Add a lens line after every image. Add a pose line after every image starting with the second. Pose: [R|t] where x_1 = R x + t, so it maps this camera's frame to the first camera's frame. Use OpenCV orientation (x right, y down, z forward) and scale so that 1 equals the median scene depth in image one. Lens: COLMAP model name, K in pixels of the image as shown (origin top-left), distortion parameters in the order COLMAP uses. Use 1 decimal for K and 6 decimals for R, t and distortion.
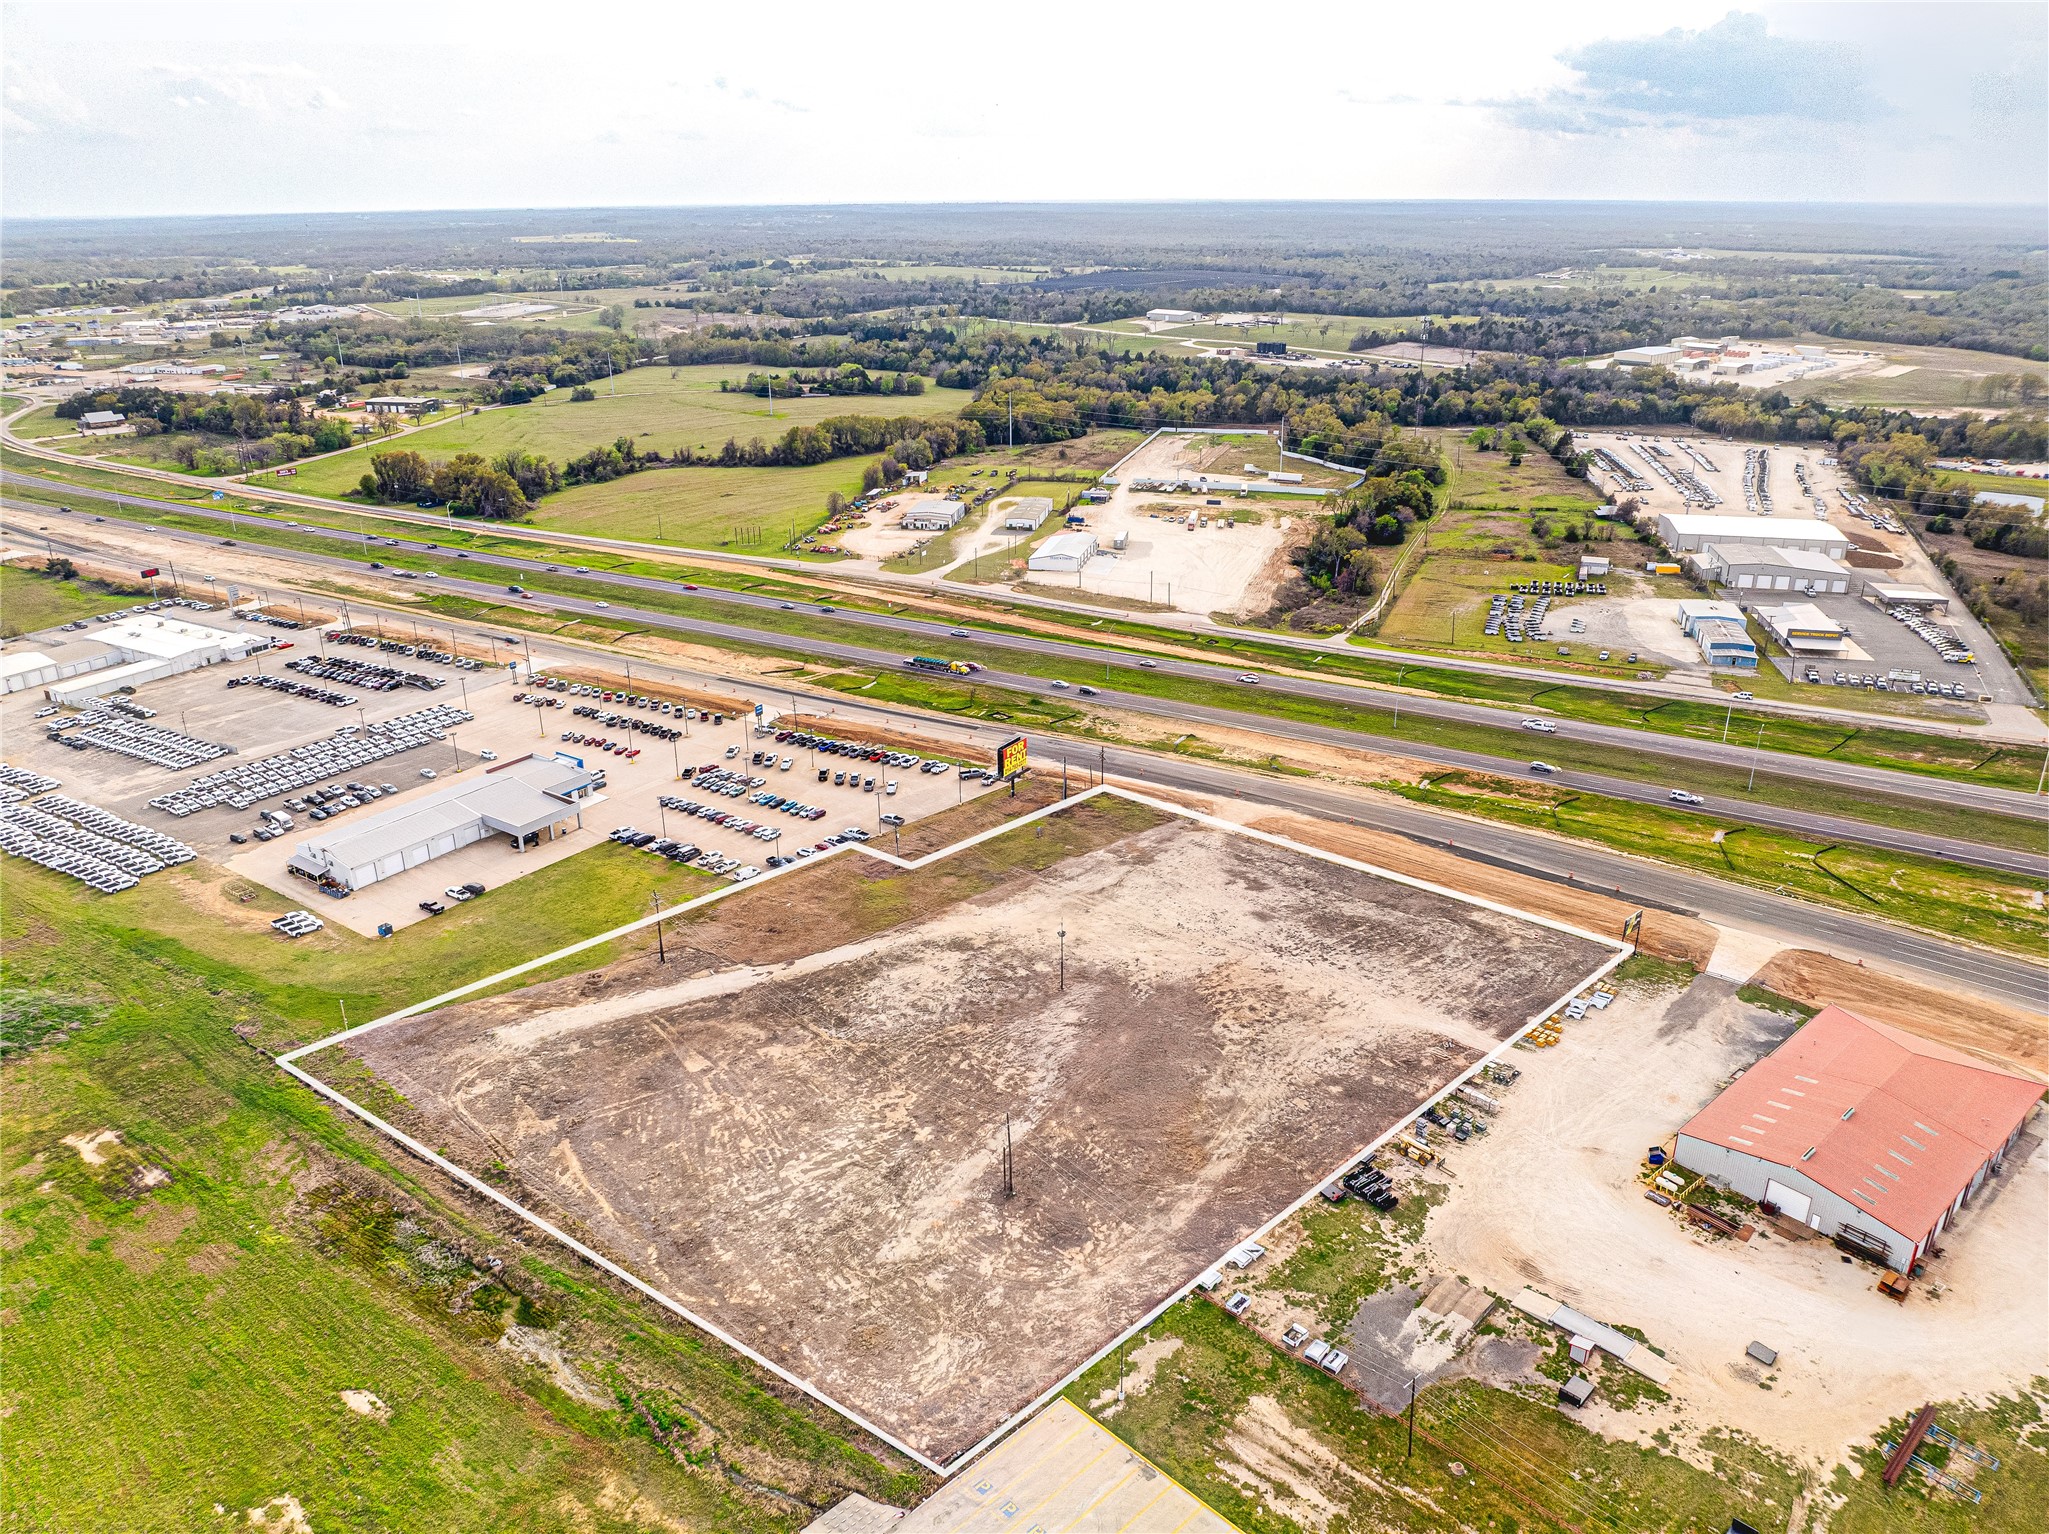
lens RADIAL K [[1440.3, 0, 1026.7], [0, 1440.3, 767.8], [0, 0, 1]] dist [-0.047040, 0.017737]
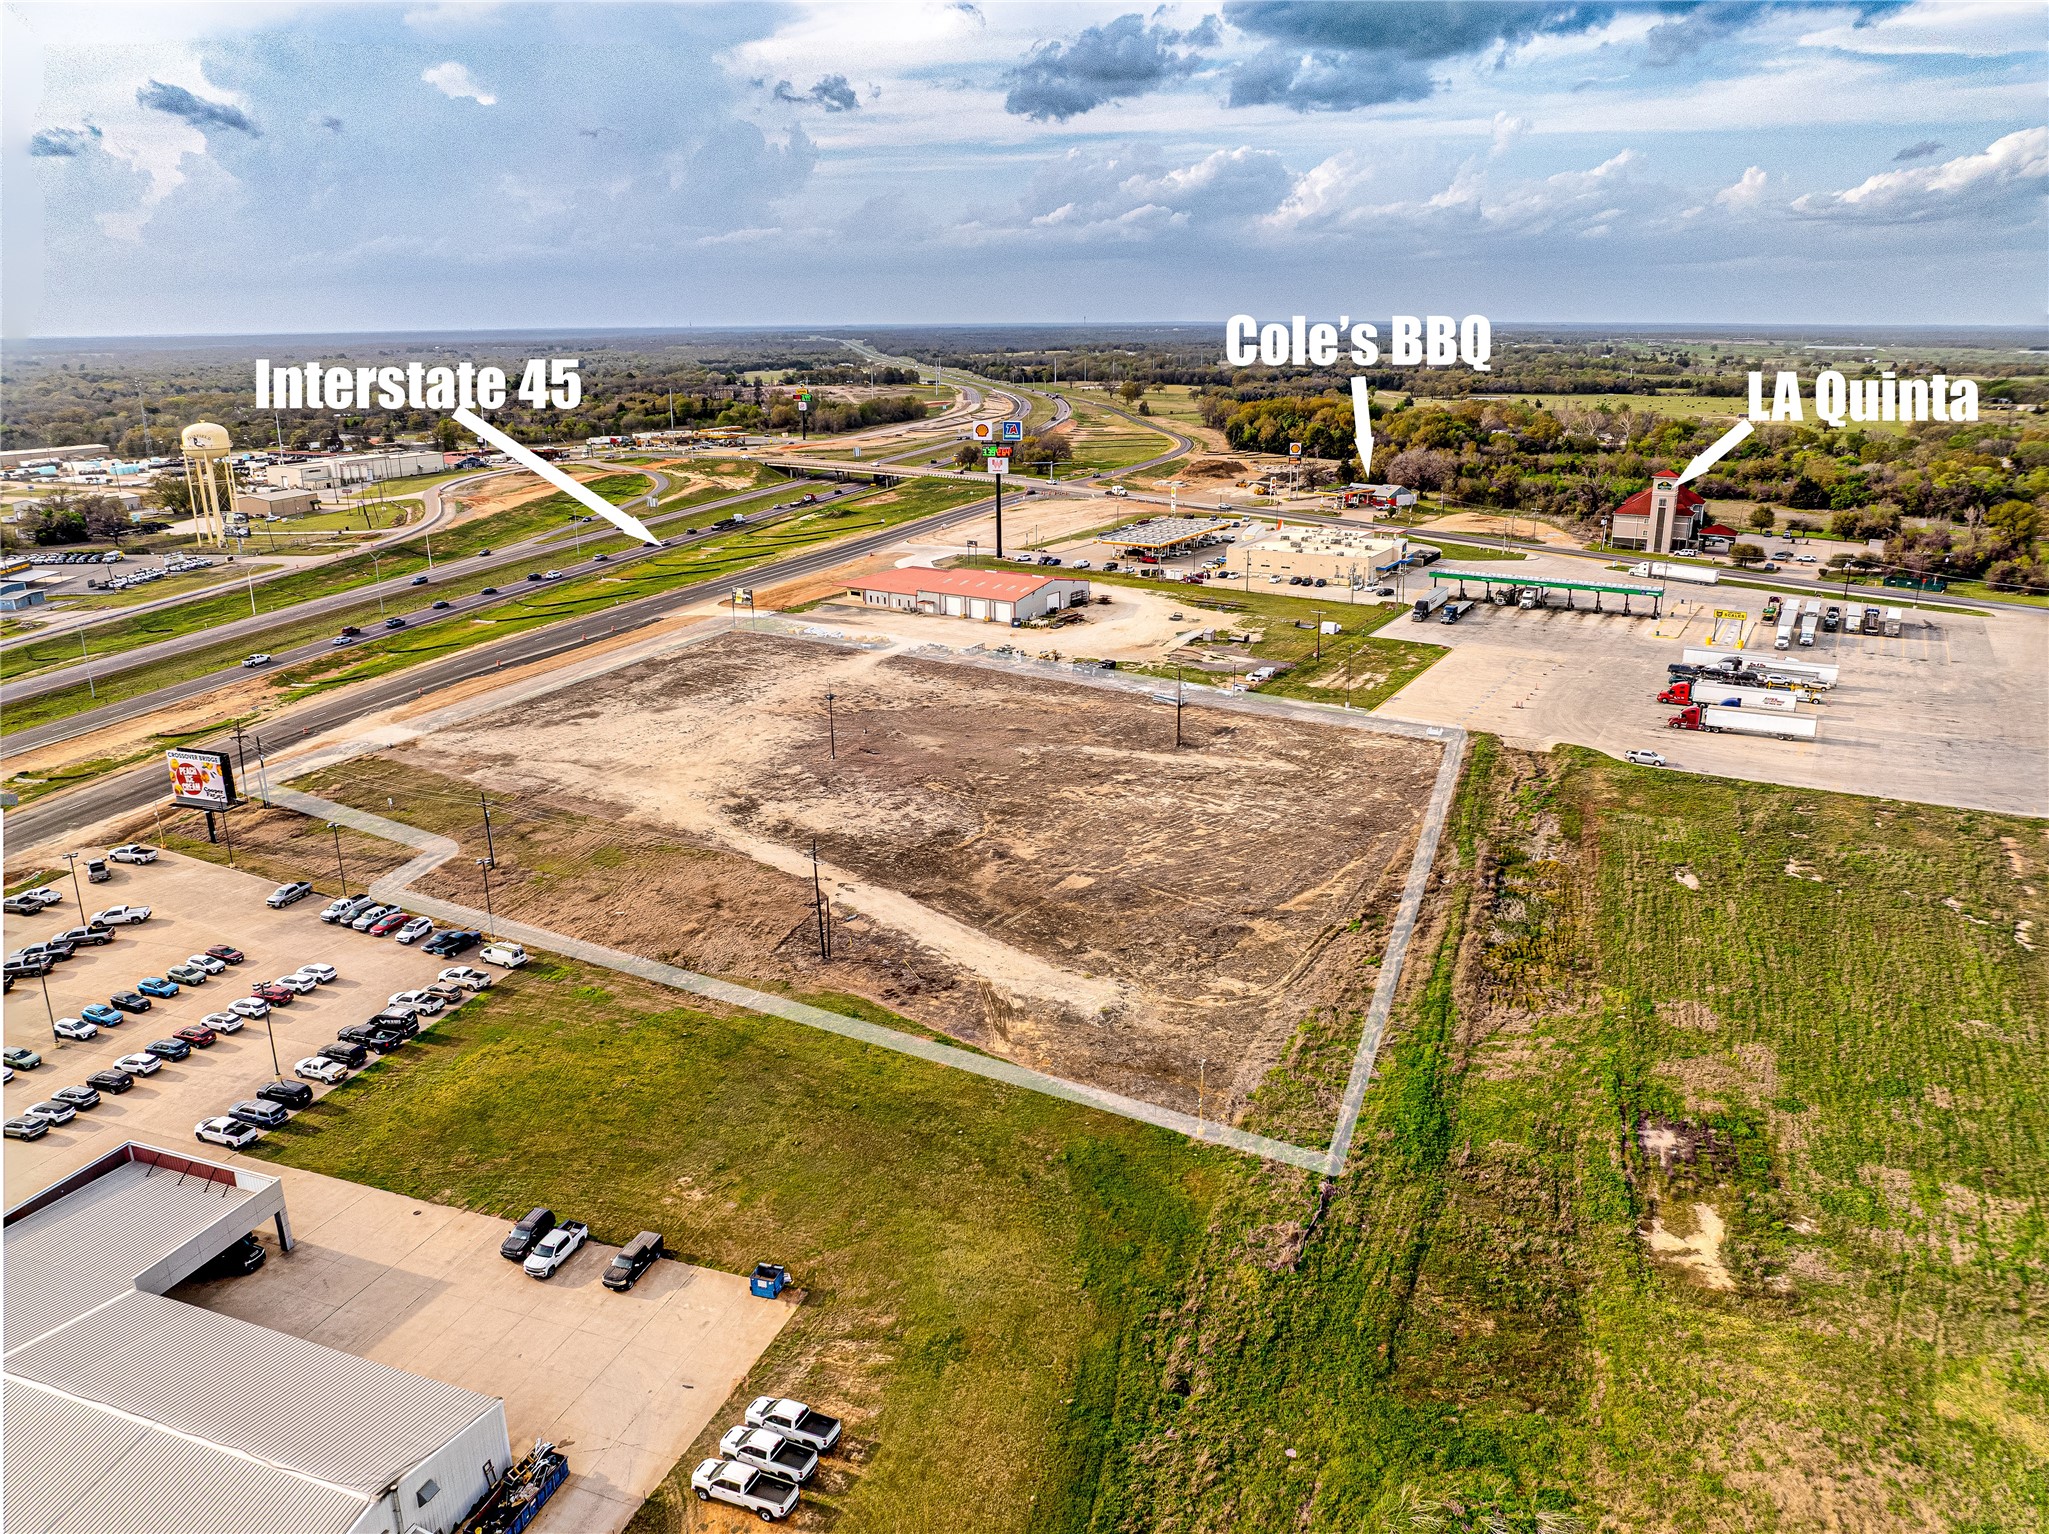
lens RADIAL K [[1443.1, 0, 1024.5], [0, 1443.1, 767.0], [0, 0, 1]] dist [-0.030080, -0.008243]
pose [[-0.260378, -0.282023, 0.923399, -1.171876], [0.369165, 0.854638, 0.365118, -0.183416], [-0.892144, 0.435955, -0.118415, 1.370433]]
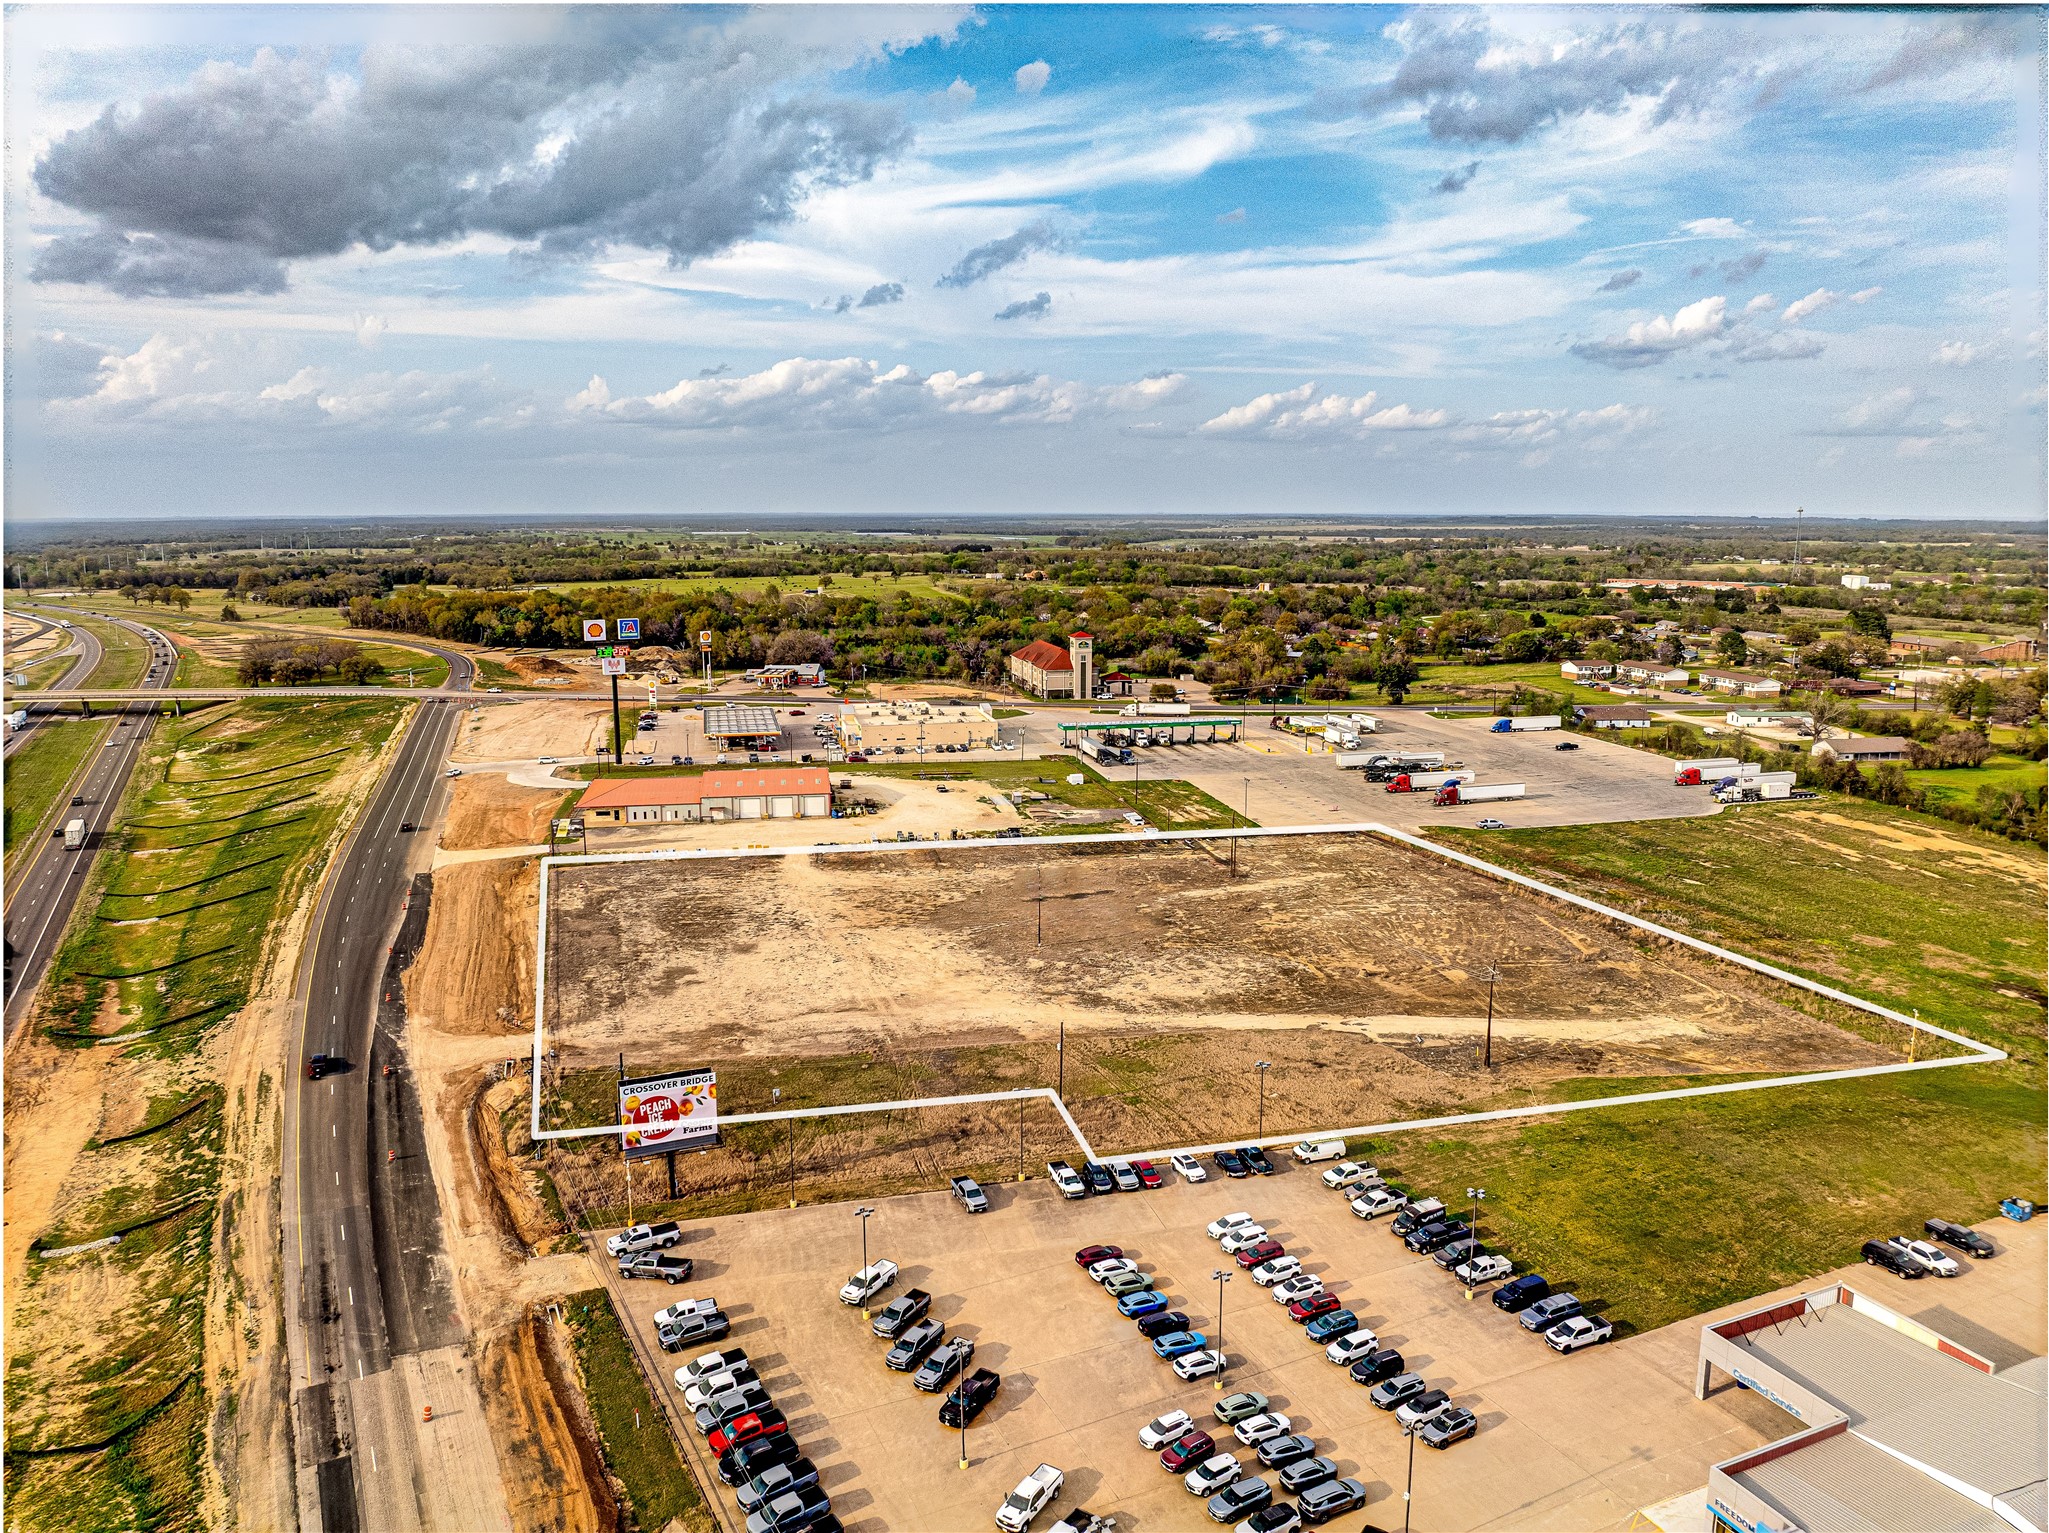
lens RADIAL K [[1443.1, 0, 1024.5], [0, 1443.1, 766.5], [0, 0, 1]] dist [-0.030080, -0.008243]
pose [[-0.850521, -0.087479, 0.518614, -0.585065], [0.202200, 0.855898, 0.475977, -0.517758], [-0.485519, 0.509692, -0.710271, 2.174896]]
